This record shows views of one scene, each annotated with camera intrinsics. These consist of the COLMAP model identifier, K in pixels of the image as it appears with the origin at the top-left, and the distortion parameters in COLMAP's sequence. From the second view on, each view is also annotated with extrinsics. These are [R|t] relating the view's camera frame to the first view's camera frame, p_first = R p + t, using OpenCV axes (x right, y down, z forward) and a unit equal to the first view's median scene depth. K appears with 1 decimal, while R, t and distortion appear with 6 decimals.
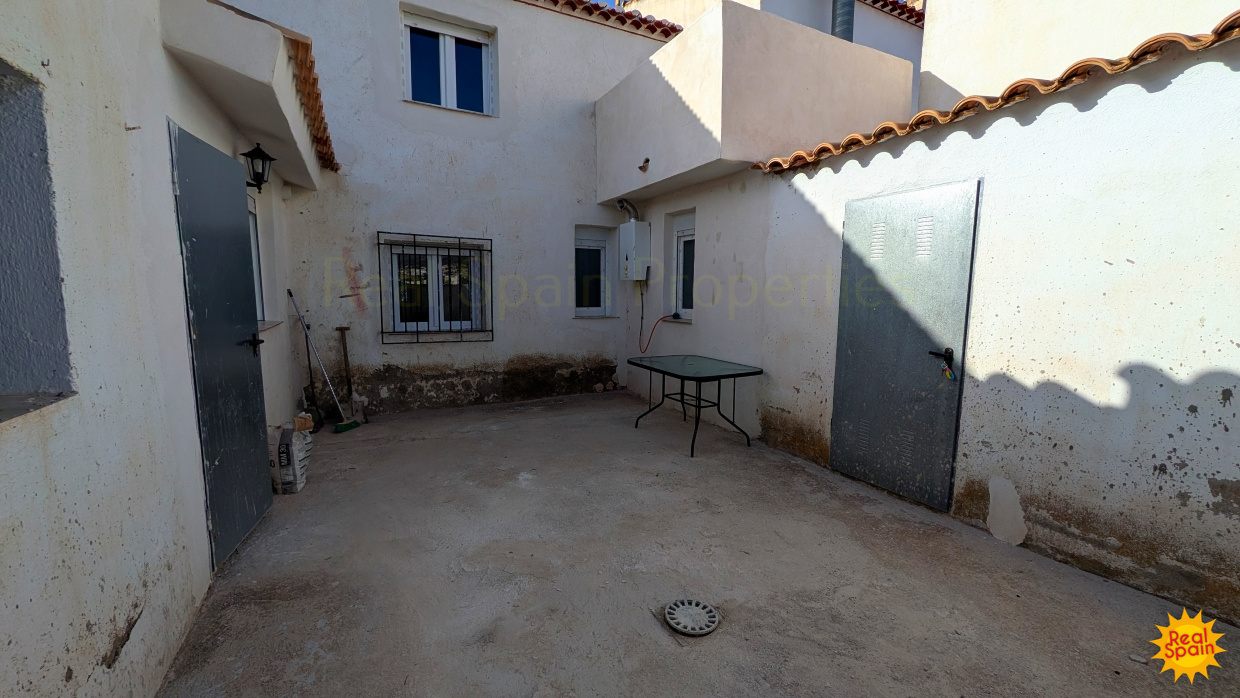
lens RADIAL K [[483.0, 0, 620.3], [0, 483.0, 346.9], [0, 0, 1]] dist [0.003463, -0.000819]
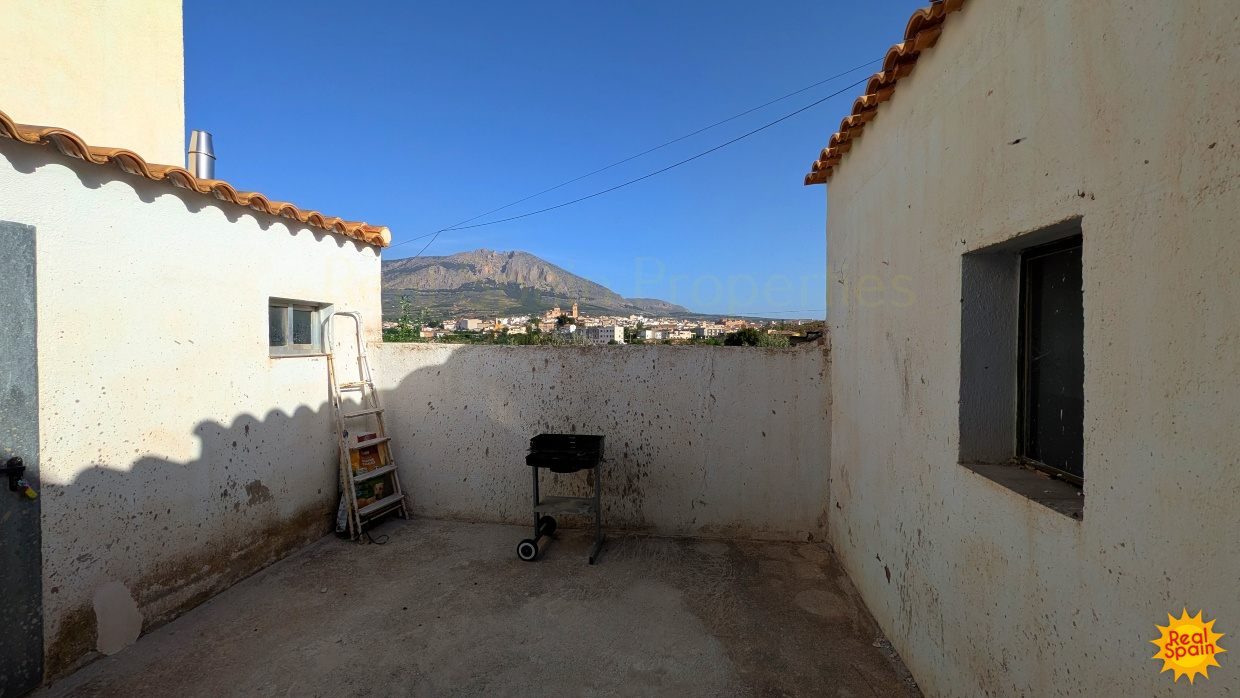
lens RADIAL K [[483.0, 0, 620.5], [0, 483.0, 347.1], [0, 0, 1]] dist [0.003463, -0.000819]
pose [[-0.797292, -0.018661, 0.603305, -0.499120], [0.063541, 0.991373, 0.114636, -0.207590], [-0.600240, 0.129733, -0.789228, 1.167471]]
